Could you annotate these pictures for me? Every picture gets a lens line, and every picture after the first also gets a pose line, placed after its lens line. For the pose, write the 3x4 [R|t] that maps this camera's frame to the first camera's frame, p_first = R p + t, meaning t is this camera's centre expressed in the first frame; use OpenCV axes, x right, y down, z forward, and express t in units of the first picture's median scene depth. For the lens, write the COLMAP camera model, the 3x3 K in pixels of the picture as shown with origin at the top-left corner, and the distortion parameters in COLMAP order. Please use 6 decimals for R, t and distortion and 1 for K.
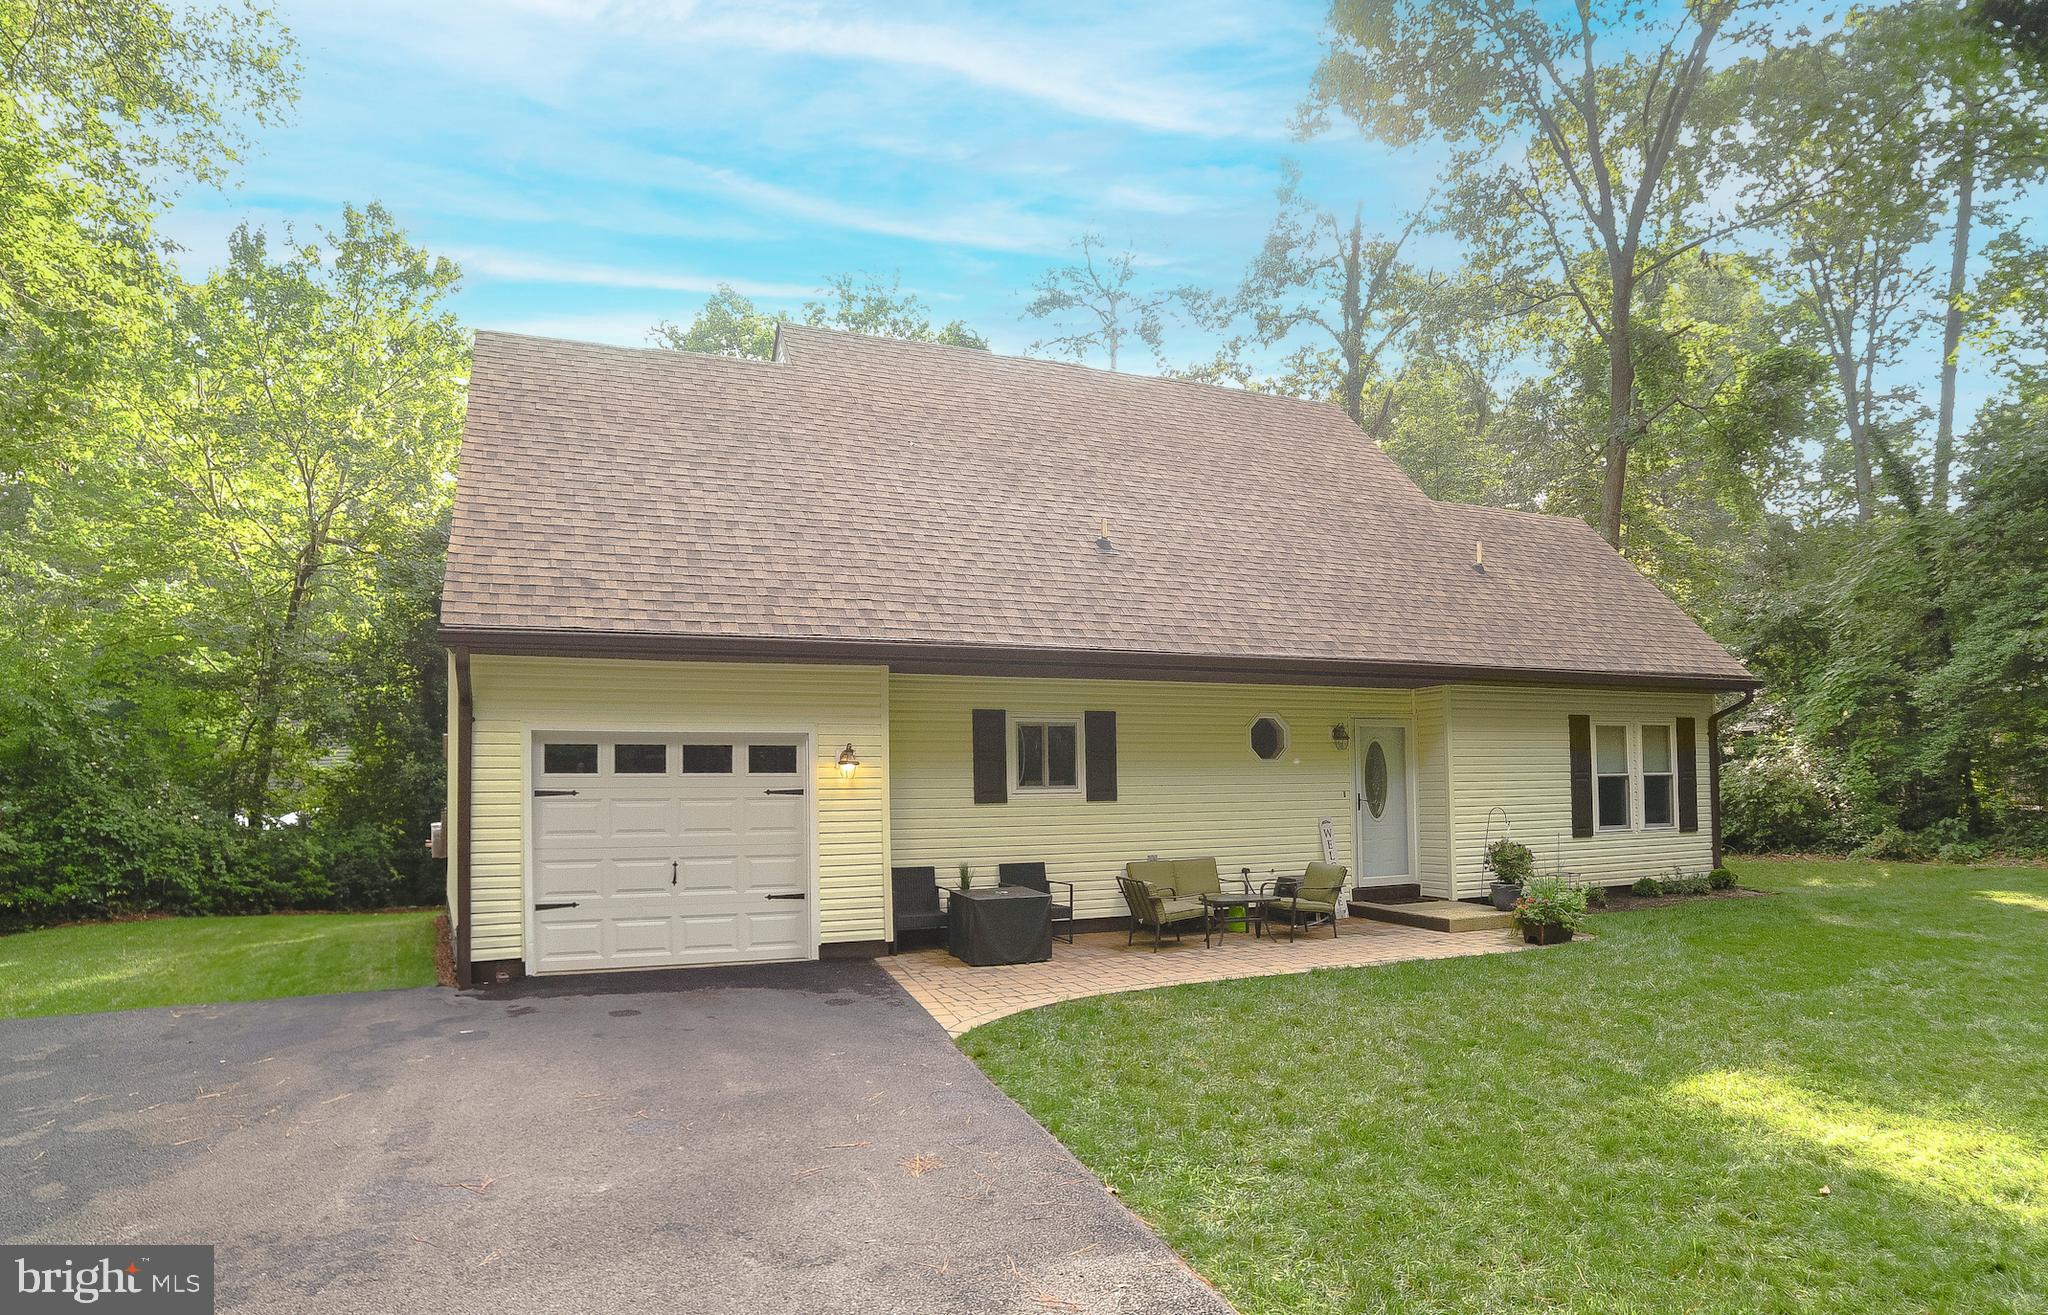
lens RADIAL K [[1223.3, 0, 1034.2], [0, 1223.3, 789.5], [0, 0, 1]] dist [-0.047117, 0.001147]
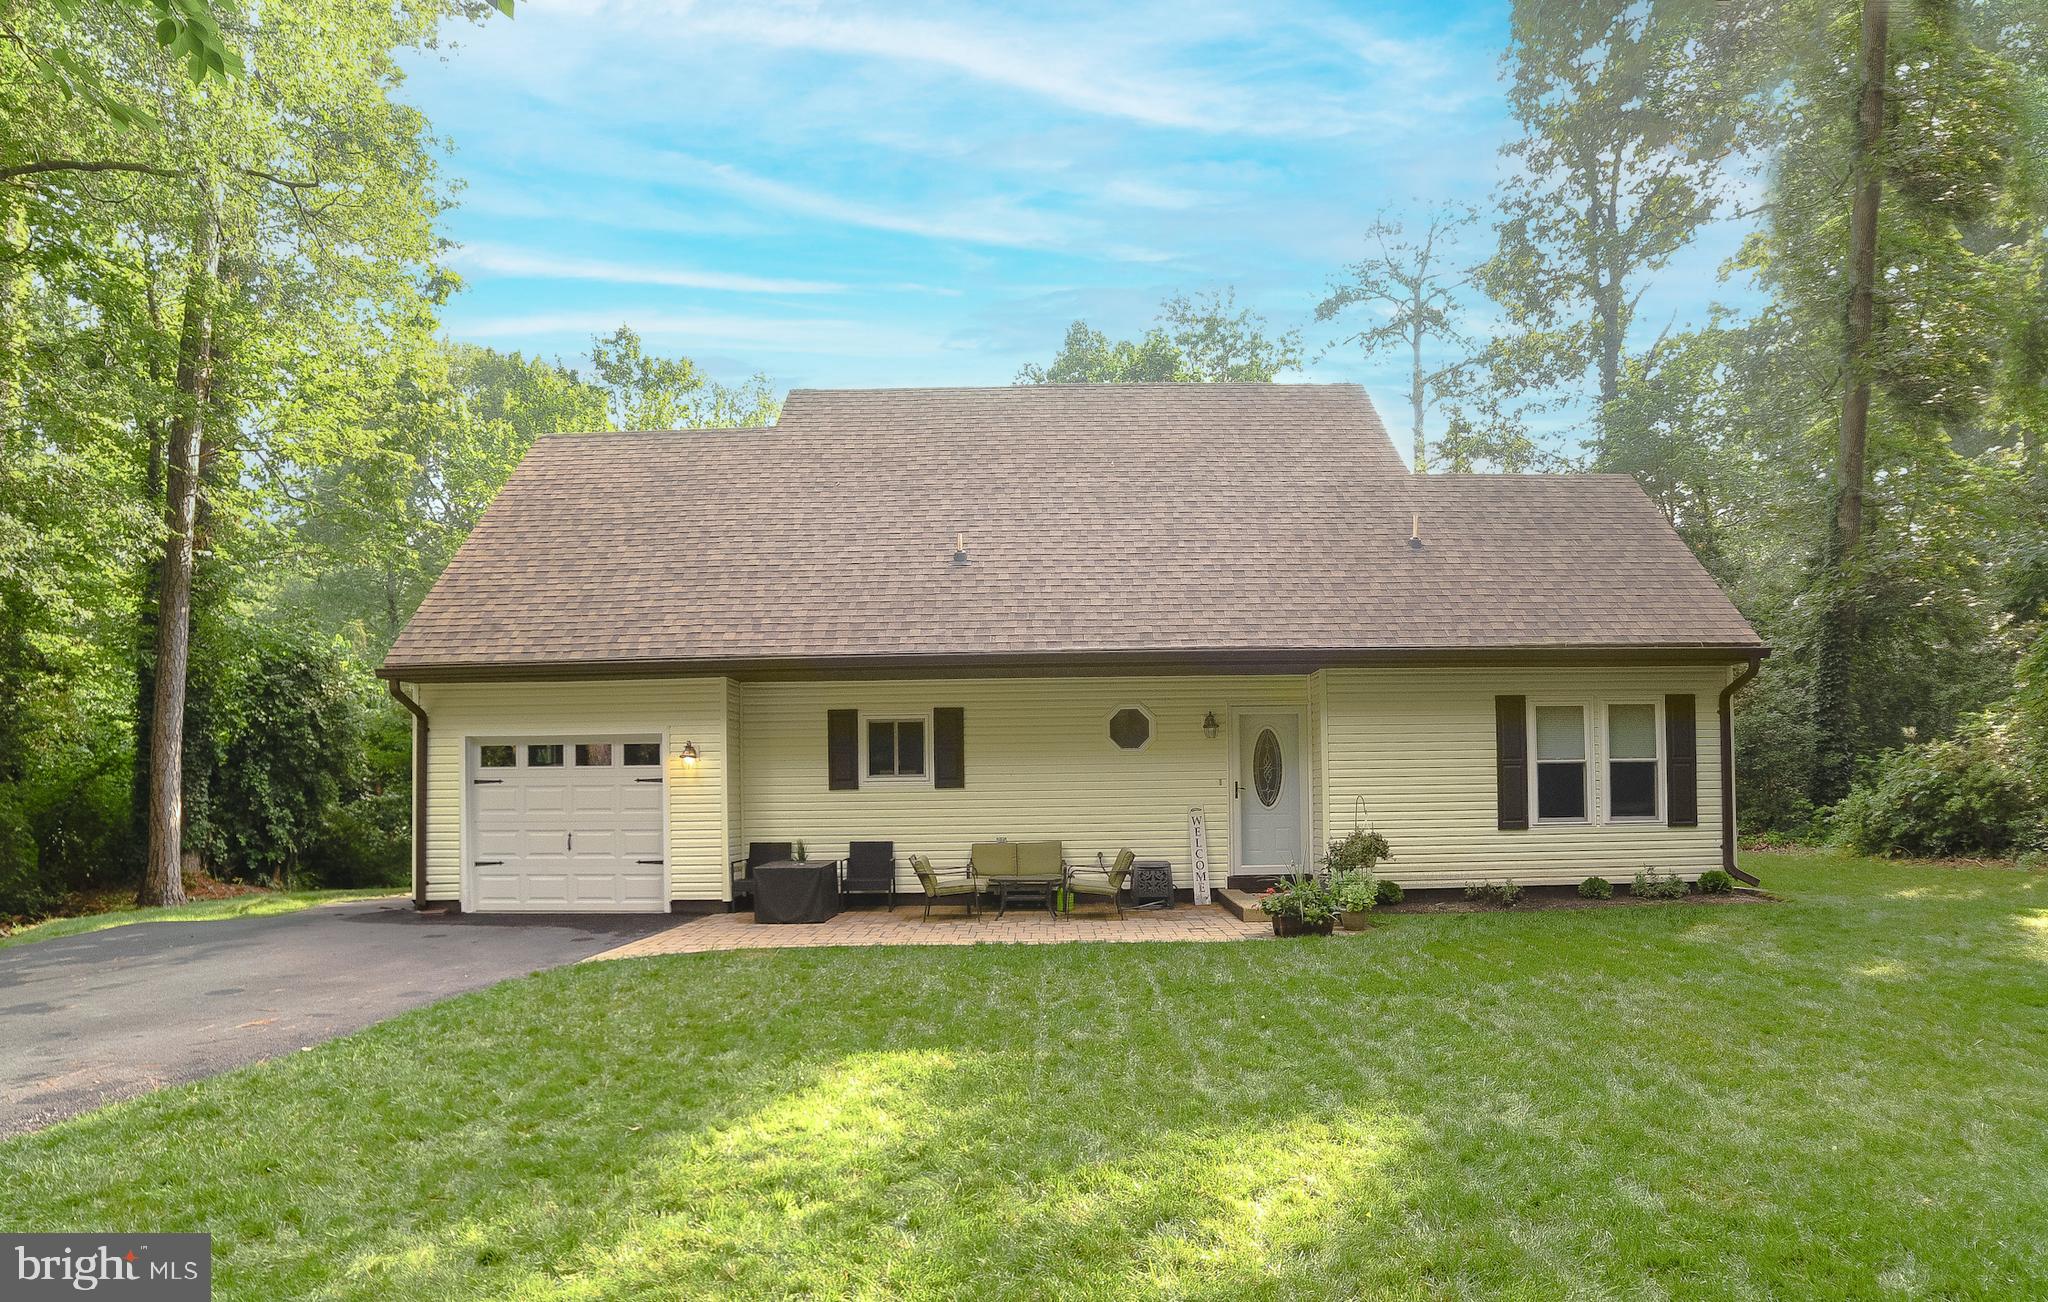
lens RADIAL K [[1181.1, 0, 1027.3], [0, 1181.1, 822.7], [0, 0, 1]] dist [-0.052140, 0.000734]
pose [[0.900096, 0.013202, -0.435491, 0.599157], [0.001115, 0.999468, 0.032603, 0.005865], [0.435689, -0.029831, 0.899603, 0.059202]]
